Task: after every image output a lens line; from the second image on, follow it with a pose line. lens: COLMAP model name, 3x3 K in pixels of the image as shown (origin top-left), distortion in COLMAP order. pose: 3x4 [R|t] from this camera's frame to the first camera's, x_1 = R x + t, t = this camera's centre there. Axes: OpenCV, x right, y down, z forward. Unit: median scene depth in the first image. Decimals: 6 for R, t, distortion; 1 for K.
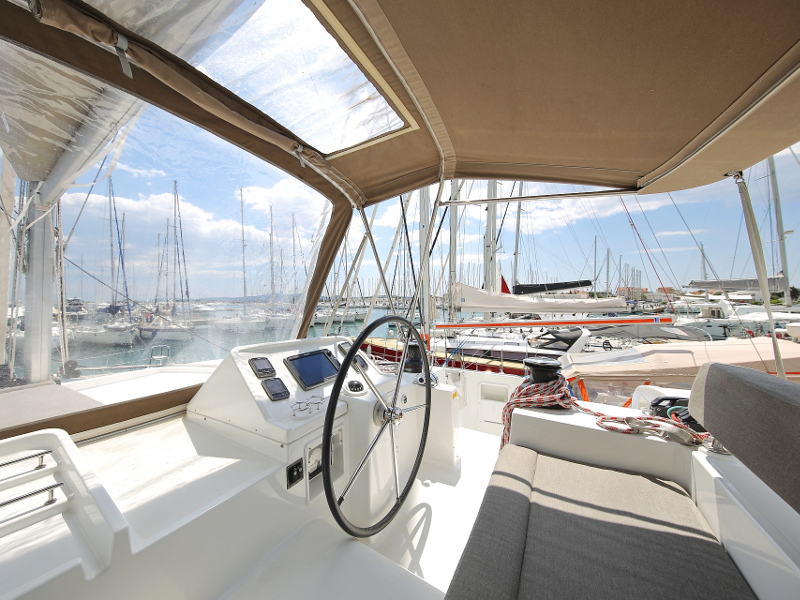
lens RADIAL K [[282.6, 0, 378.5], [0, 282.6, 291.5], [0, 0, 1]] dist [-0.004548, -0.002460]
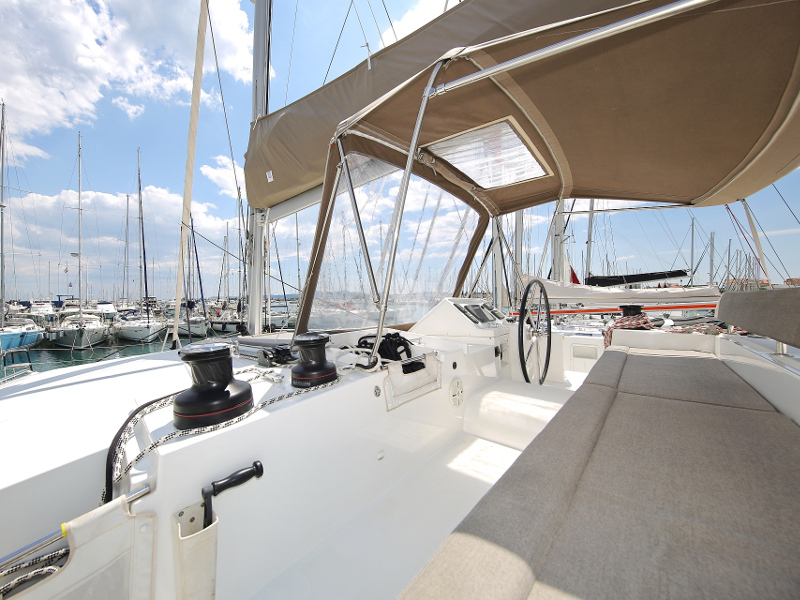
lens RADIAL K [[302.8, 0, 358.6], [0, 302.8, 293.1], [0, 0, 1]] dist [-0.002255, -0.001791]
pose [[0.982779, -0.006957, -0.184654, -0.091136], [0.009285, 0.999888, 0.011749, 0.017798], [0.184552, -0.013262, 0.982733, -0.142919]]
